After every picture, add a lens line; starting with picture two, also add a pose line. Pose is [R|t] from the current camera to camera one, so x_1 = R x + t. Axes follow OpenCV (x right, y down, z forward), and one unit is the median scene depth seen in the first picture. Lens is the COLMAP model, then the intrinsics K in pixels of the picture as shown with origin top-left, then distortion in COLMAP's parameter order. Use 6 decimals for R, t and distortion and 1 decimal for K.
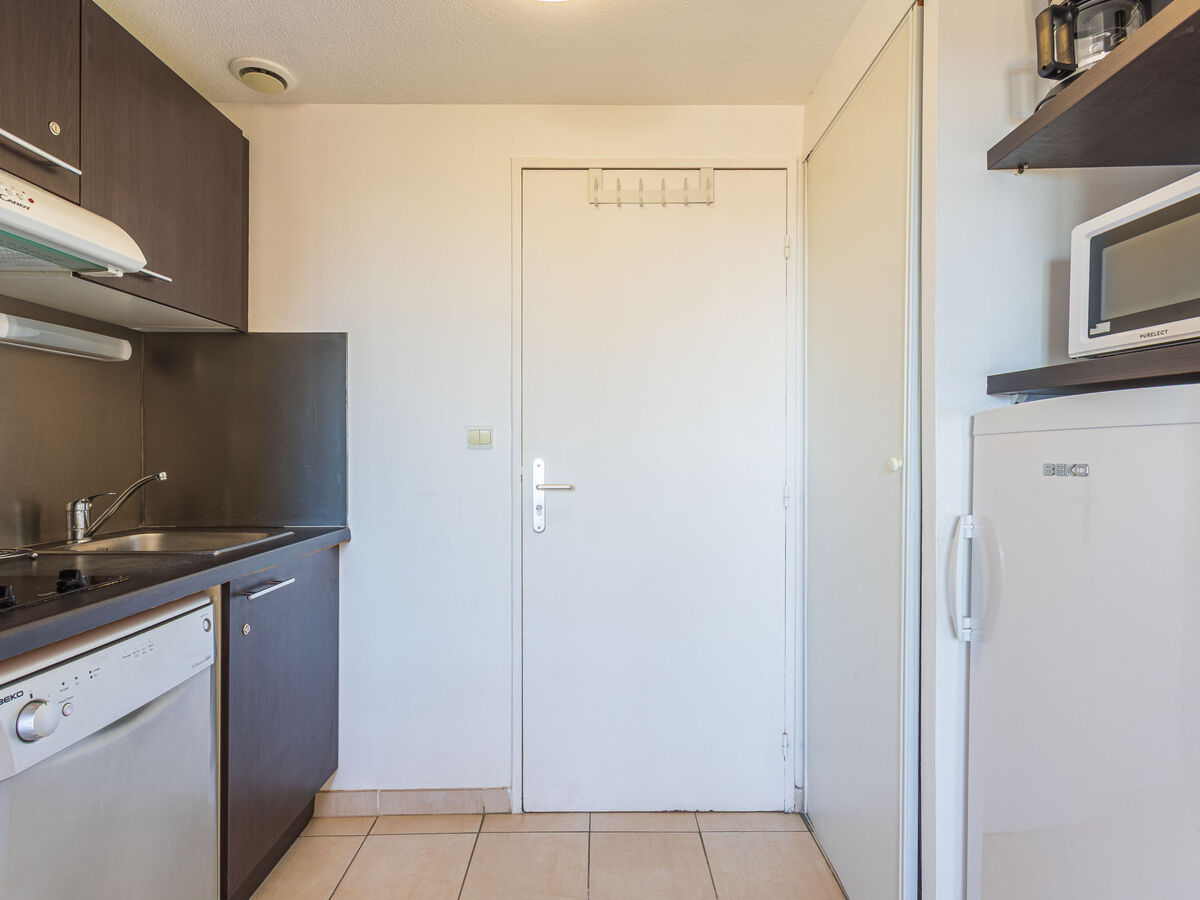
lens RADIAL K [[642.7, 0, 604.7], [0, 642.7, 452.8], [0, 0, 1]] dist [-0.000906, 0.000138]
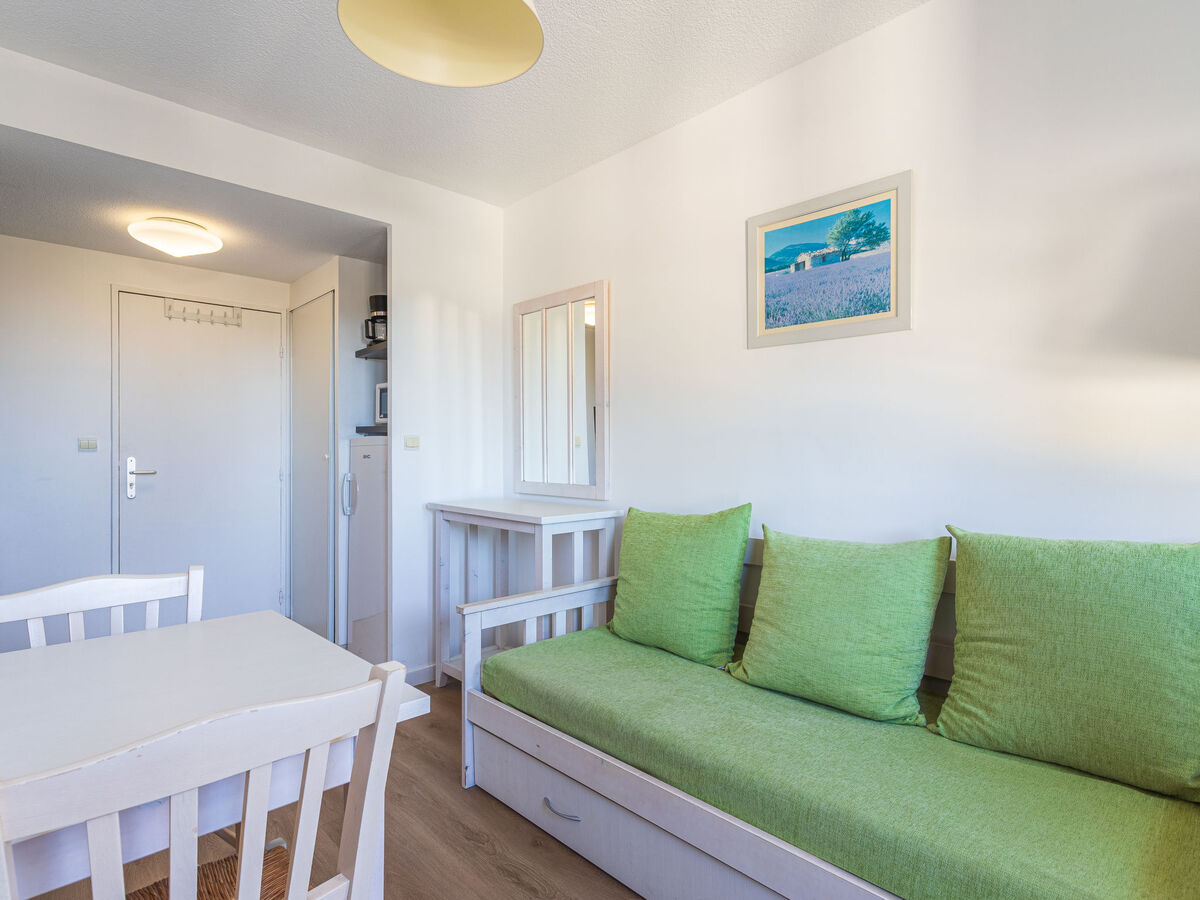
lens RADIAL K [[642.7, 0, 604.7], [0, 642.7, 452.8], [0, 0, 1]] dist [-0.000906, 0.000138]
pose [[0.727326, -0.000142, 0.686292, -0.369048], [0.005628, 0.999968, -0.005758, 0.015309], [-0.686269, 0.008050, 0.727304, -1.184300]]
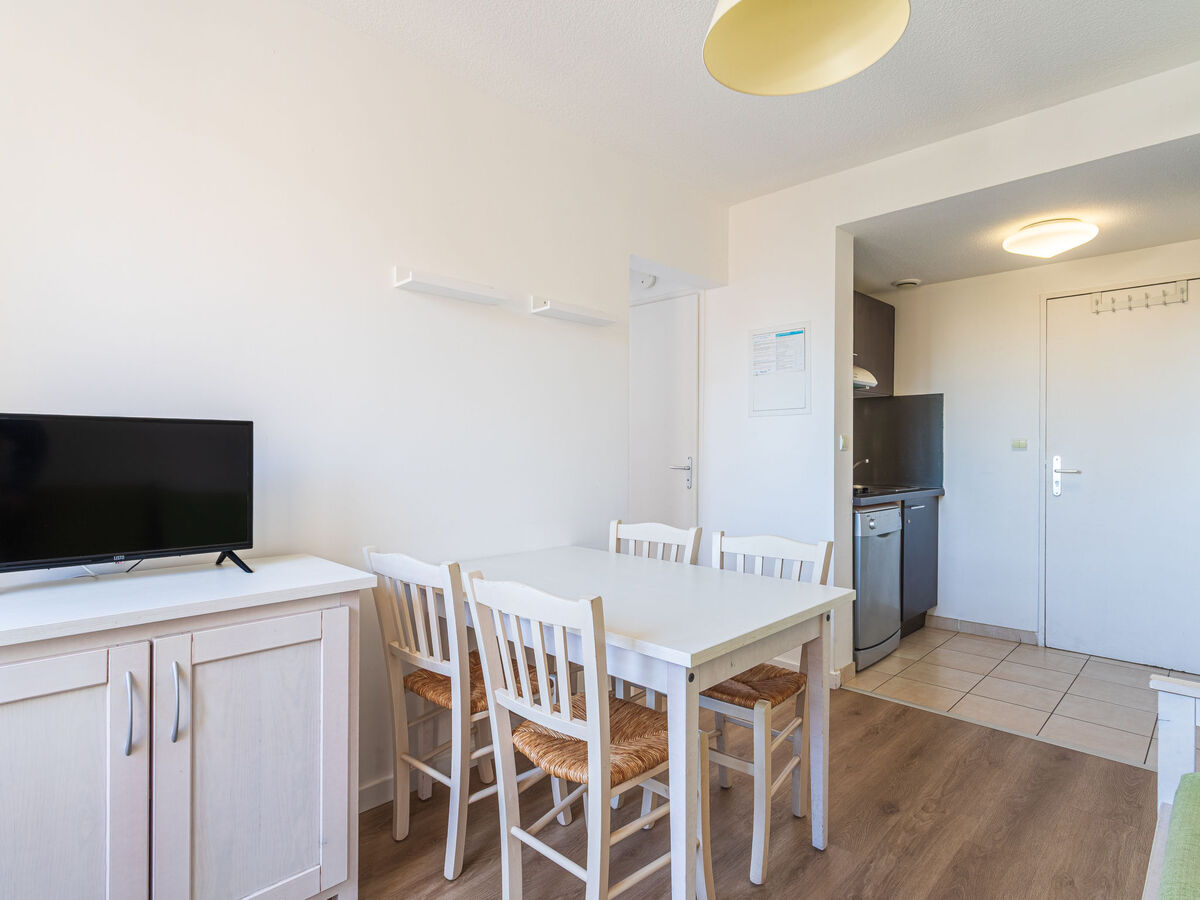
lens RADIAL K [[630.2, 0, 595.8], [0, 630.2, 449.0], [0, 0, 1]] dist [-0.002895, -0.000820]
pose [[0.698281, 0.003140, -0.715817, 0.265143], [-0.009322, 0.999945, -0.004707, 0.010469], [0.715763, 0.009959, 0.698272, -1.204868]]
